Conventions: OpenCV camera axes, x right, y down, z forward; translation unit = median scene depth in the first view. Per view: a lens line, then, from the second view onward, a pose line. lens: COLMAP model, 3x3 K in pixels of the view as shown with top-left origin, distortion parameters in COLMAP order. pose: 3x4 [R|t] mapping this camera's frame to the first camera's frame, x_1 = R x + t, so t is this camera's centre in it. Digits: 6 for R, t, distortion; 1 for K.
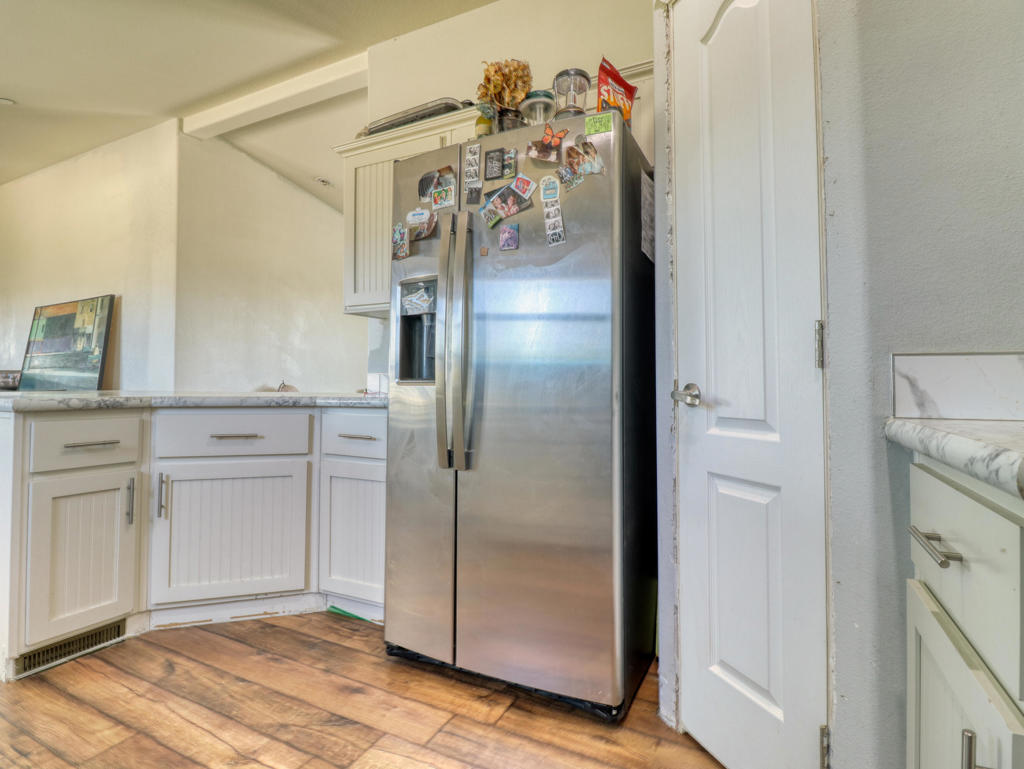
lens RADIAL K [[526.4, 0, 509.3], [0, 526.4, 377.9], [0, 0, 1]] dist [-0.000325, -0.013740]
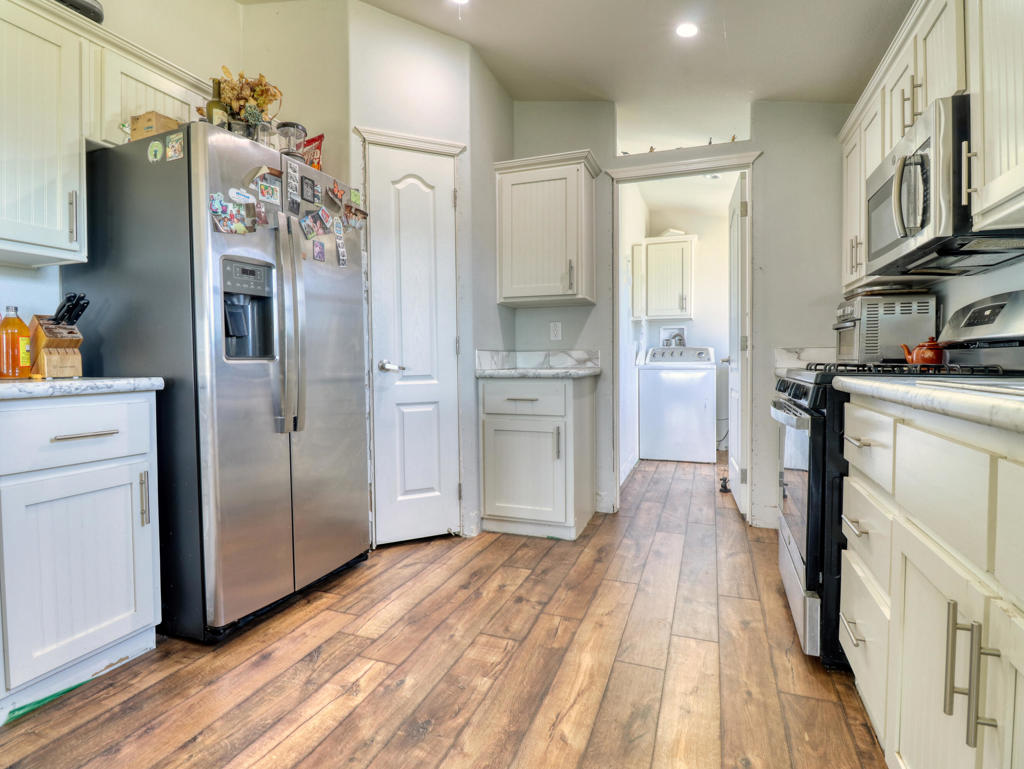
lens RADIAL K [[526.4, 0, 512.7], [0, 526.4, 371.1], [0, 0, 1]] dist [-0.000325, -0.013740]
pose [[-0.102587, -0.024715, 0.994417, -1.395270], [-0.010989, 0.999658, 0.023711, 0.001918], [-0.994663, -0.008495, -0.102823, 0.643598]]
